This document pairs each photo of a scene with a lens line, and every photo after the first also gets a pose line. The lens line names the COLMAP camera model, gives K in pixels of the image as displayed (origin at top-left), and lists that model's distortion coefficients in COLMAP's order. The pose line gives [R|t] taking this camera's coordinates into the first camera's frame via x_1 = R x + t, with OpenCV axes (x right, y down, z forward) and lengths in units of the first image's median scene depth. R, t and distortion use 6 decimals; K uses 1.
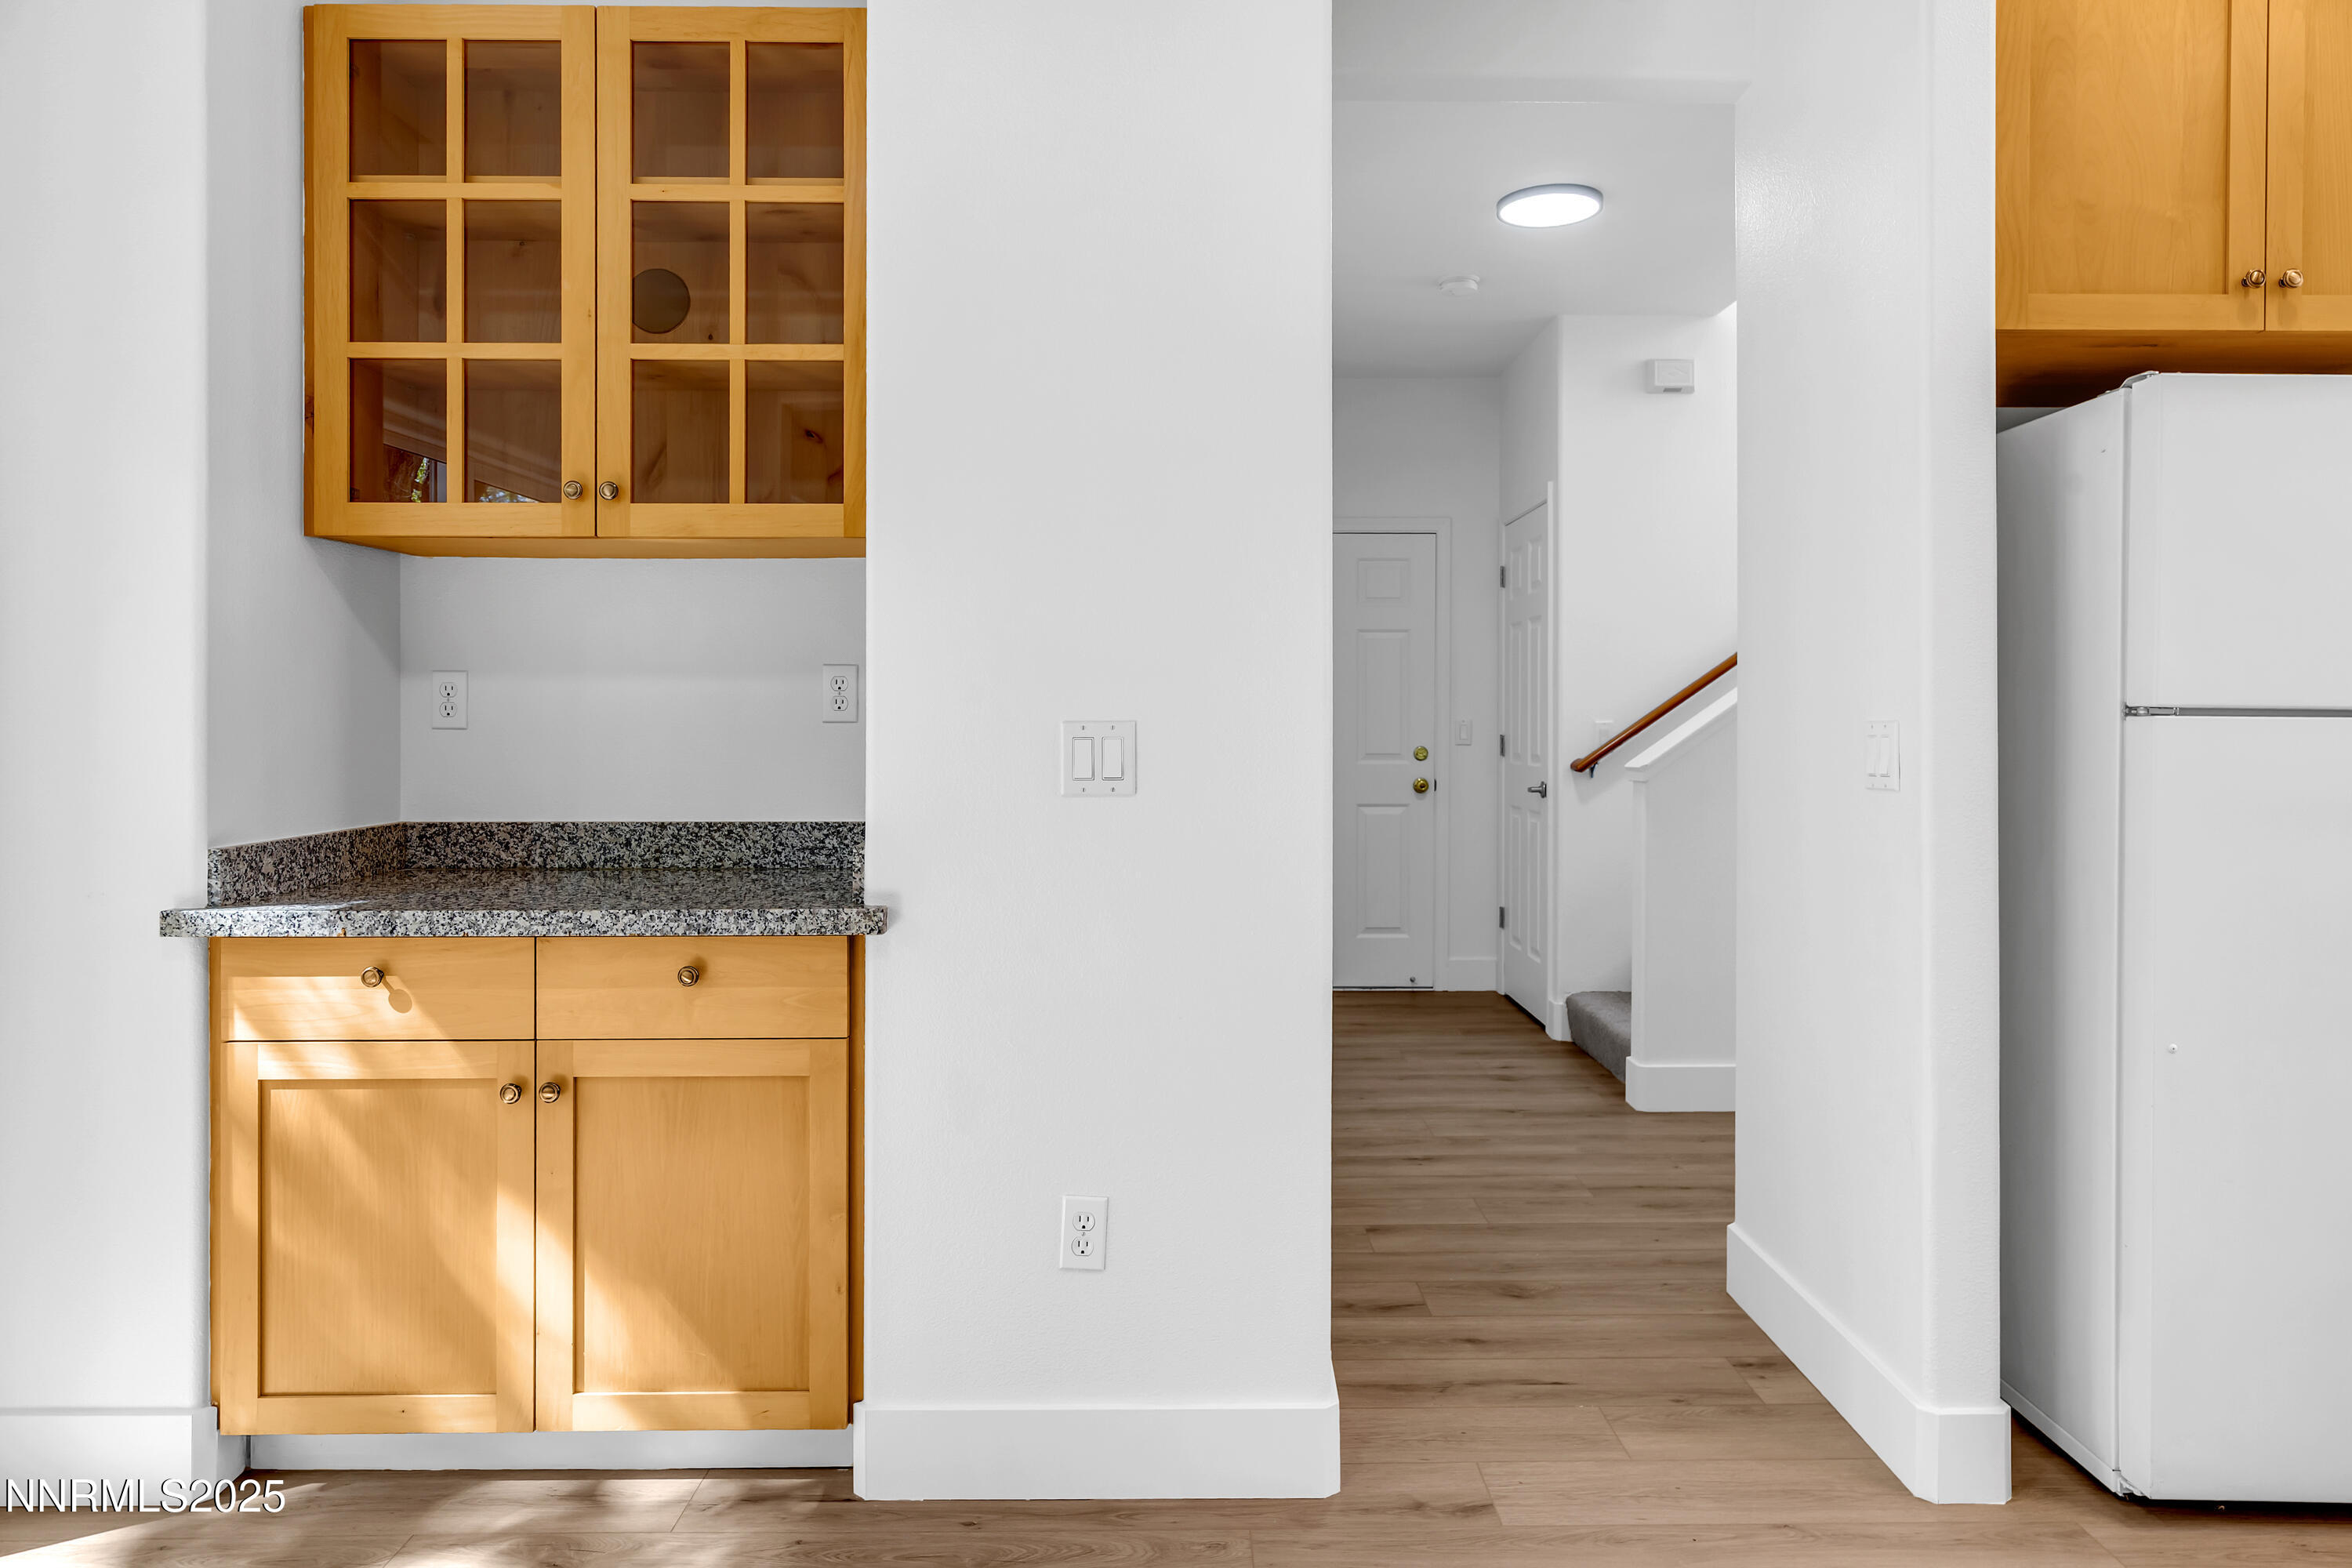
lens RADIAL K [[1509.9, 0, 1196.9], [0, 1509.9, 716.3], [0, 0, 1]] dist [0.004466, 0.002566]
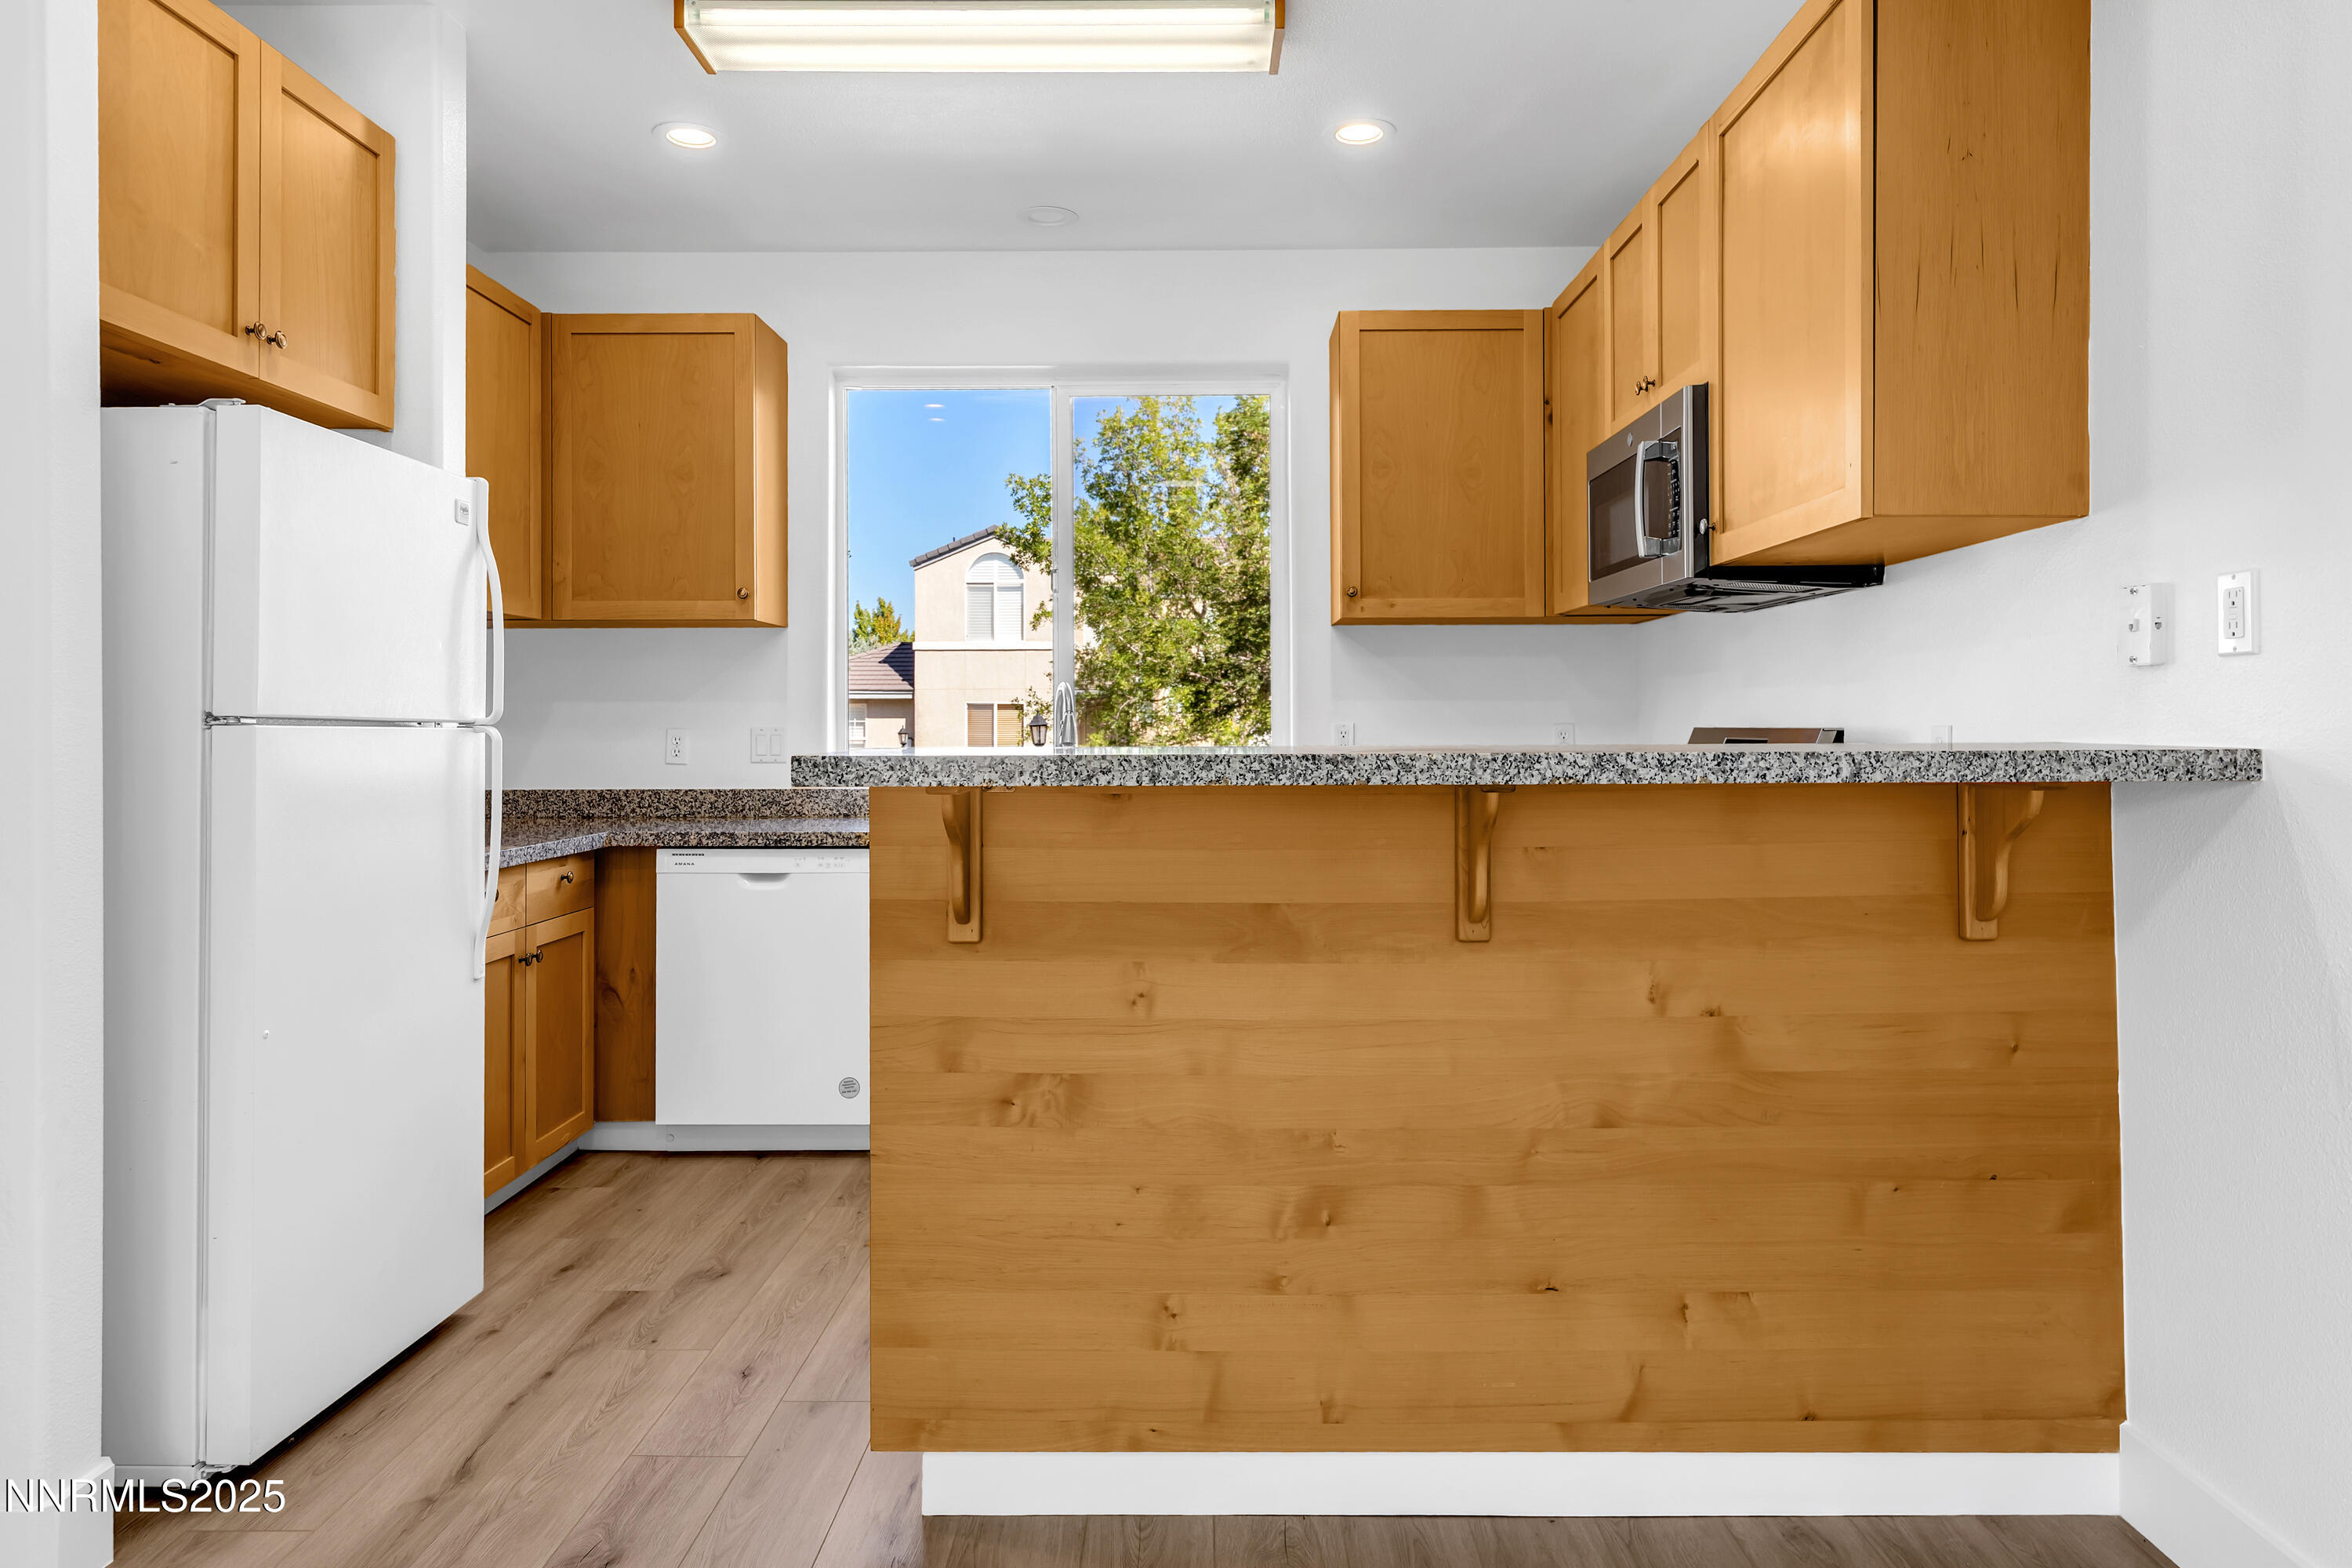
lens RADIAL K [[1463.2, 0, 1188.4], [0, 1463.2, 716.0], [0, 0, 1]] dist [0.004992, 0.001623]
pose [[0.016842, 0.008200, 0.999825, -0.329406], [0.003673, 0.999959, -0.008263, 0.003802], [-0.999851, 0.003812, 0.016811, 0.275611]]
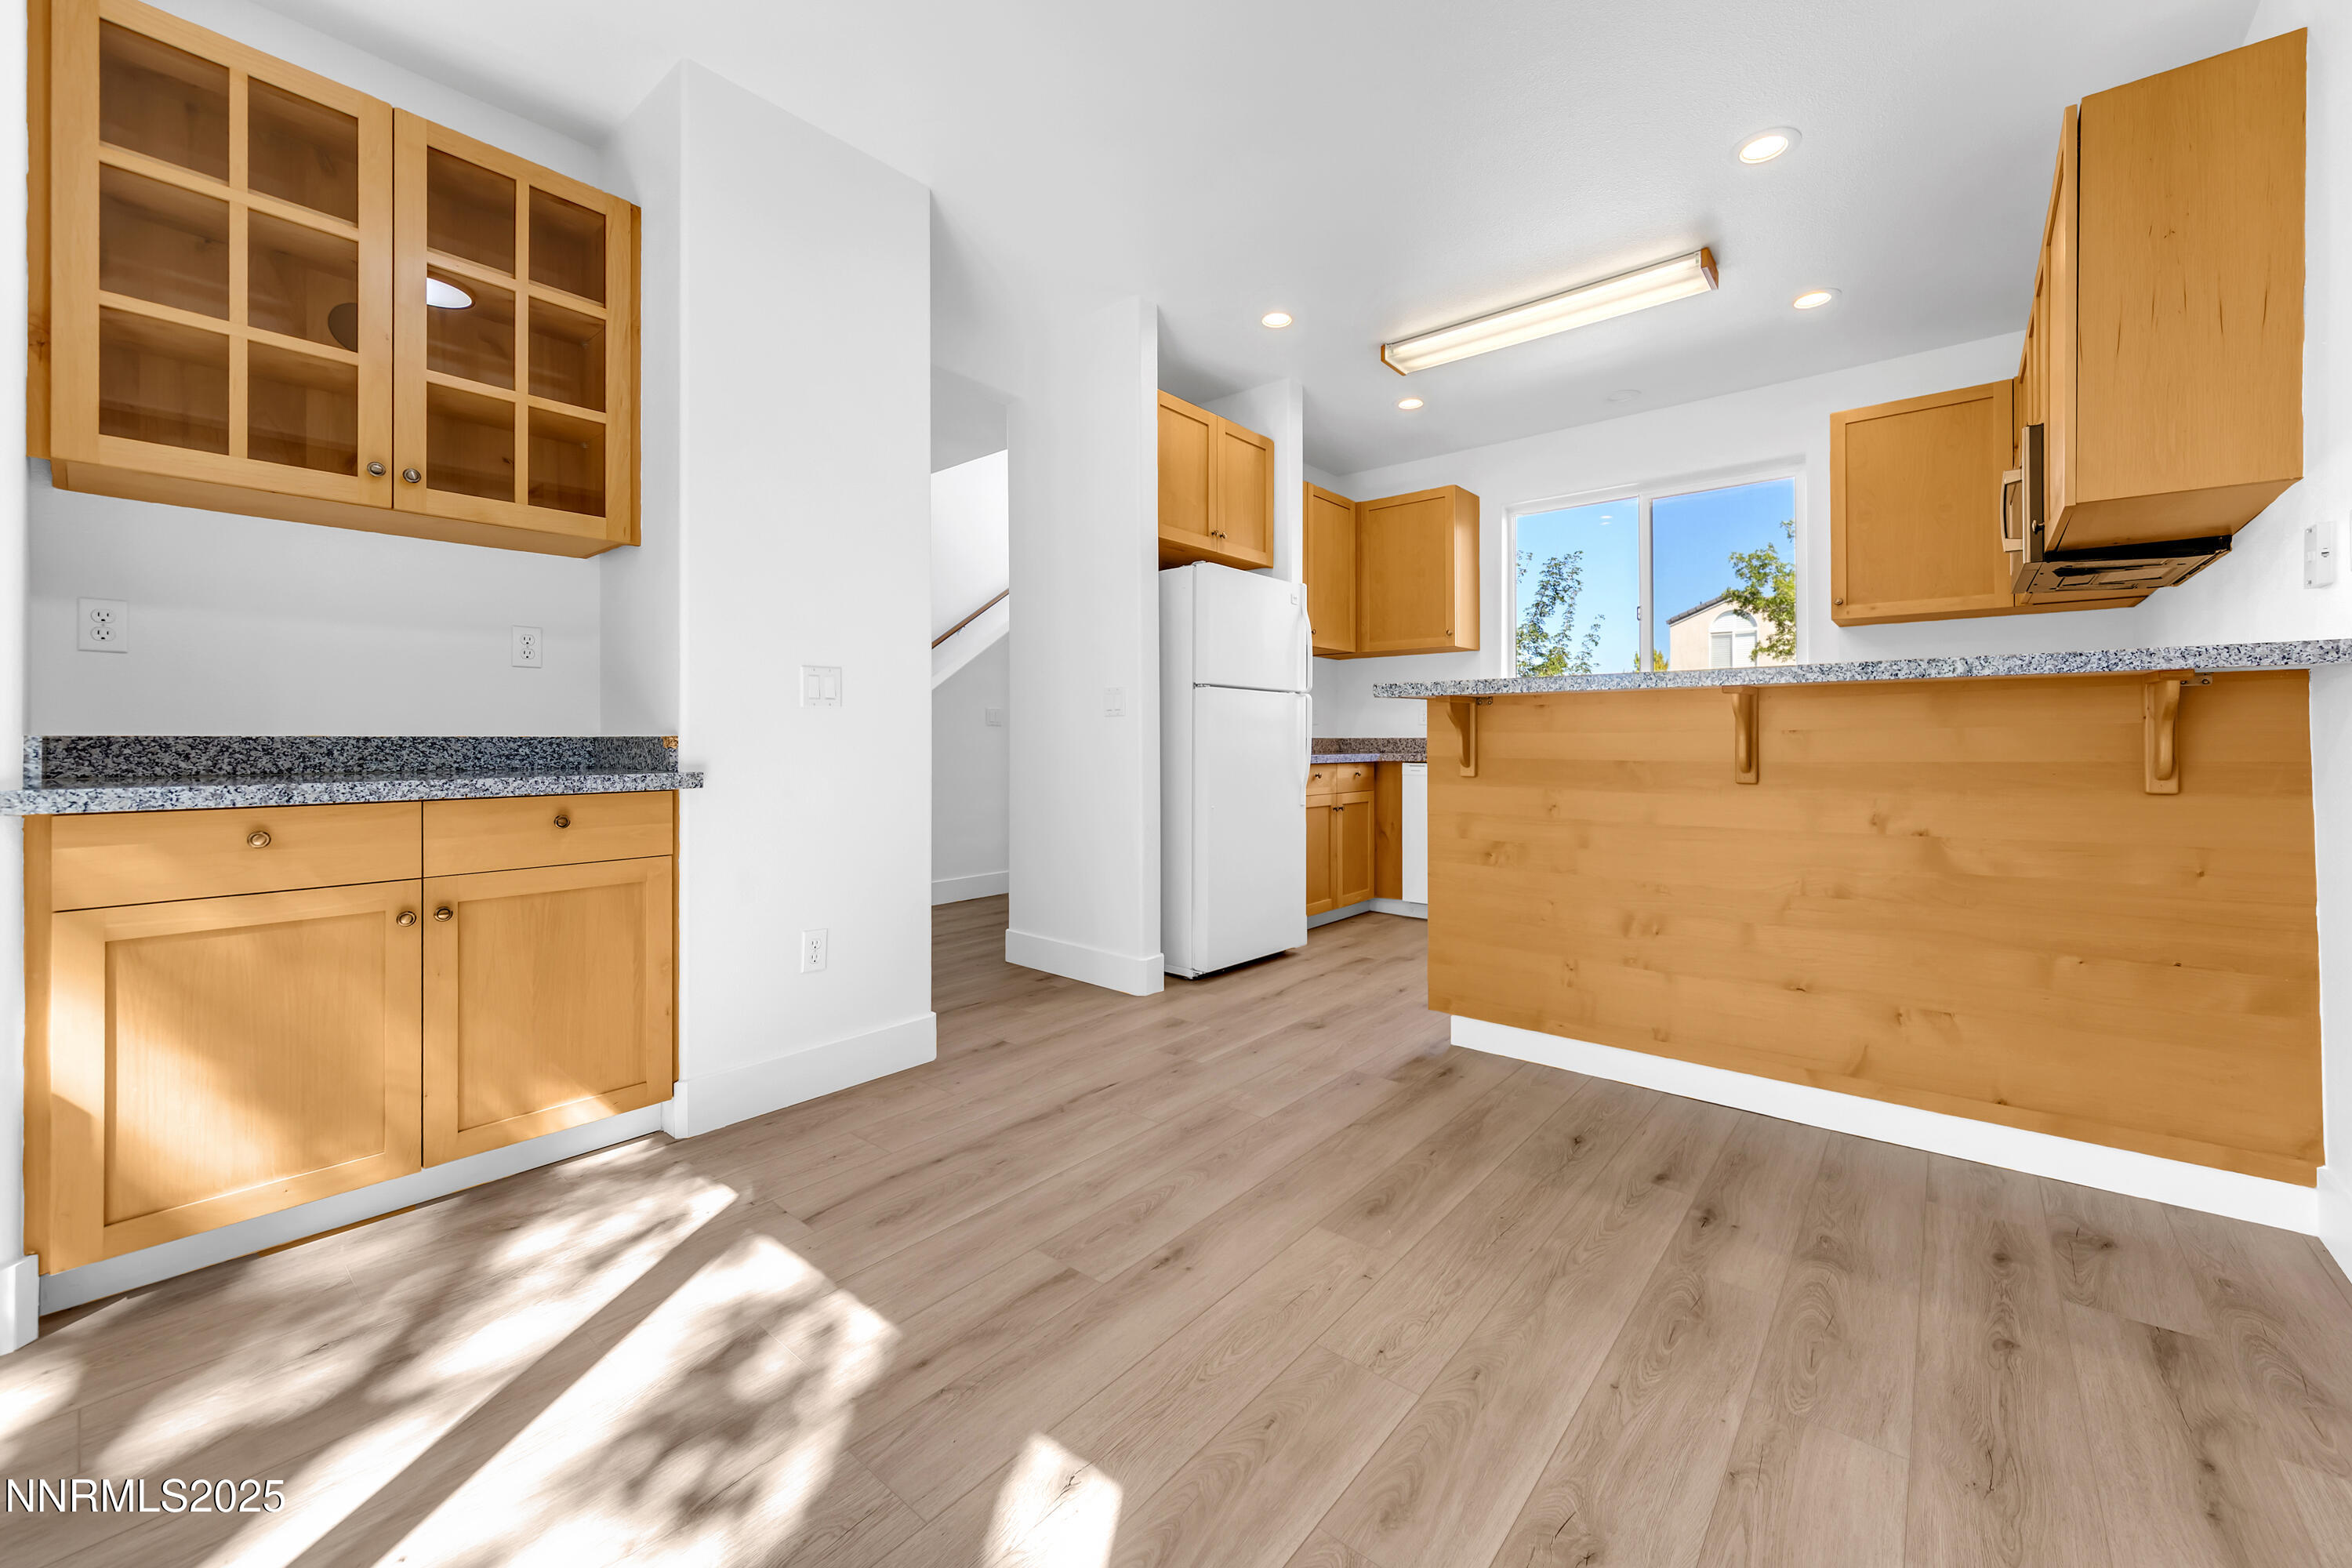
lens RADIAL K [[914.8, 0, 1182.0], [0, 914.8, 736.7], [0, 0, 1]] dist [0.001256, 0.000120]
pose [[0.652021, 0.003607, 0.758193, -0.552730], [-0.000644, 0.999991, -0.004203, 0.082124], [-0.758201, 0.002252, 0.652017, -0.037546]]
